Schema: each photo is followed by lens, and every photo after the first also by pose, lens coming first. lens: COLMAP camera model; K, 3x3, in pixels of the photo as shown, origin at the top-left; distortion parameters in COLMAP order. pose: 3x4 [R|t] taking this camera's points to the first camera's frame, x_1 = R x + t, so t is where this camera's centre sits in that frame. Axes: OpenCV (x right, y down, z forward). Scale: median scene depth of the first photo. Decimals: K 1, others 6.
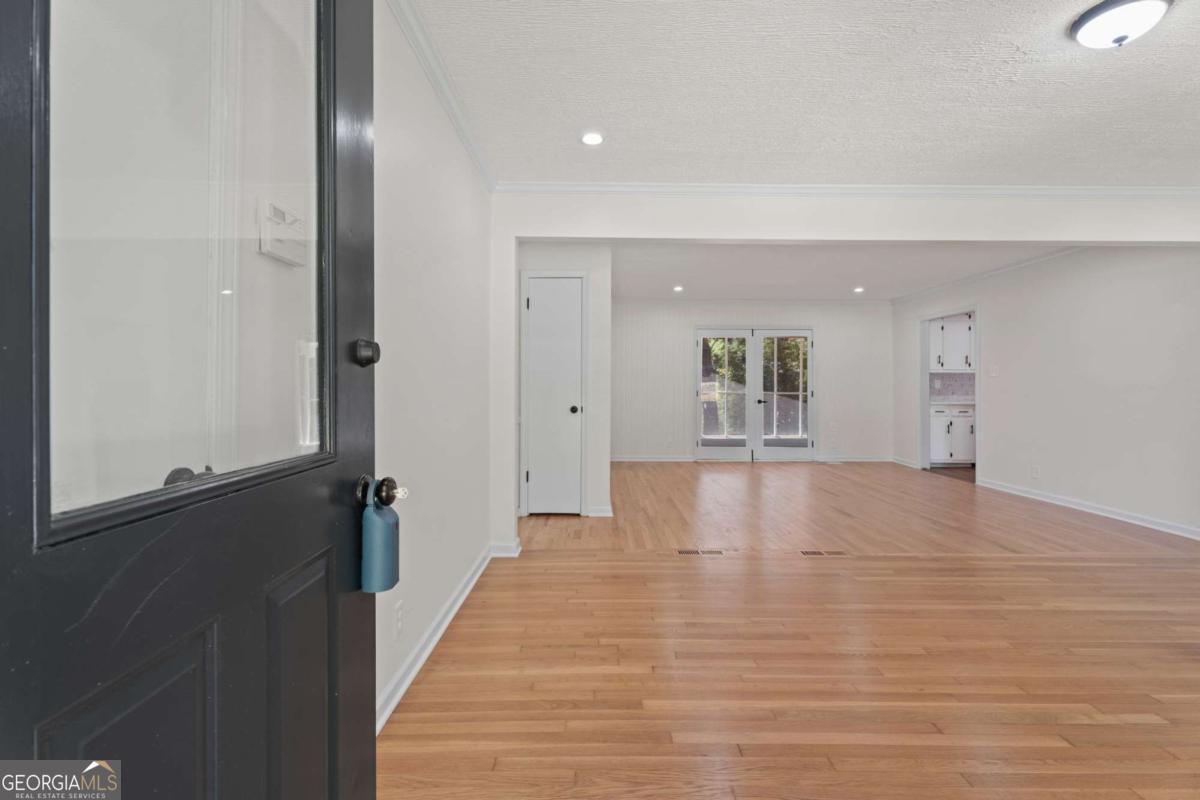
lens RADIAL K [[544.2, 0, 600.0], [0, 544.2, 400.0], [0, 0, 1]] dist [-0.002162, -0.000465]
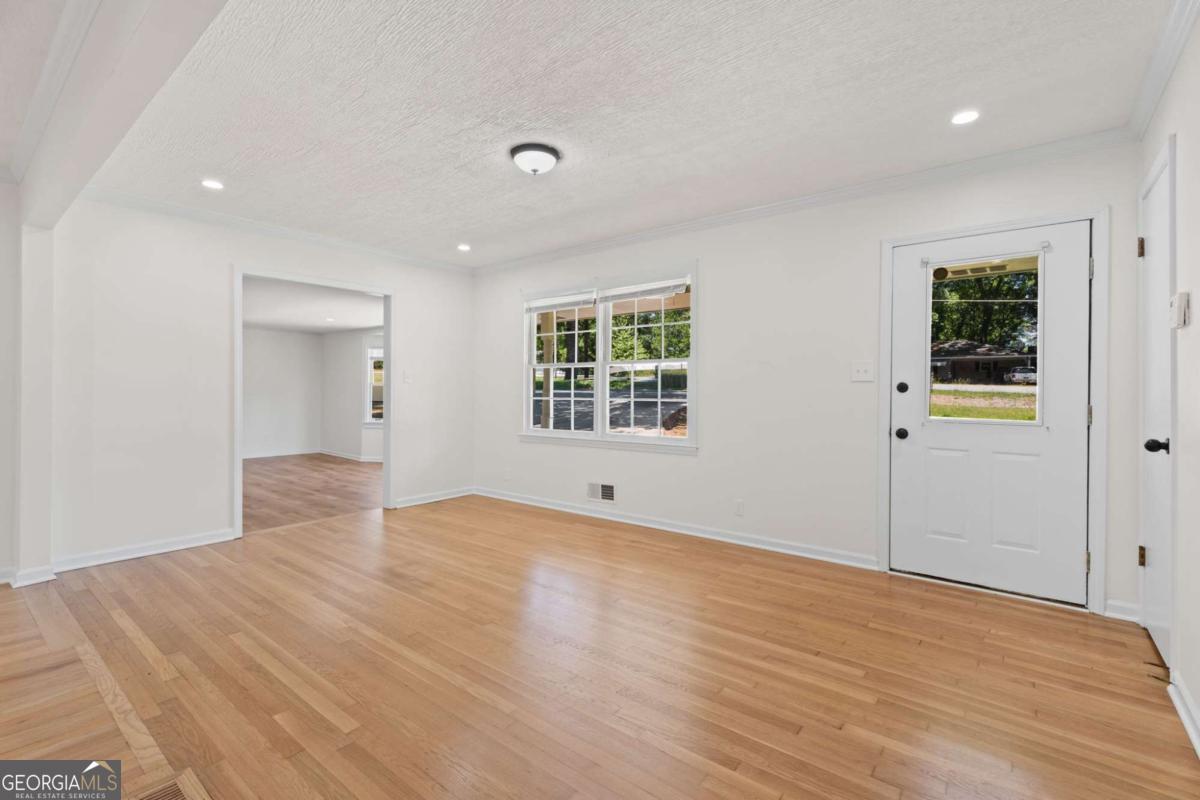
lens RADIAL K [[544.2, 0, 600.0], [0, 544.2, 400.0], [0, 0, 1]] dist [-0.002162, -0.000465]
pose [[-0.787676, -0.020025, 0.615765, -0.110153], [0.003886, 0.999290, 0.037467, -0.053716], [-0.616078, 0.031905, -0.787039, 1.734574]]
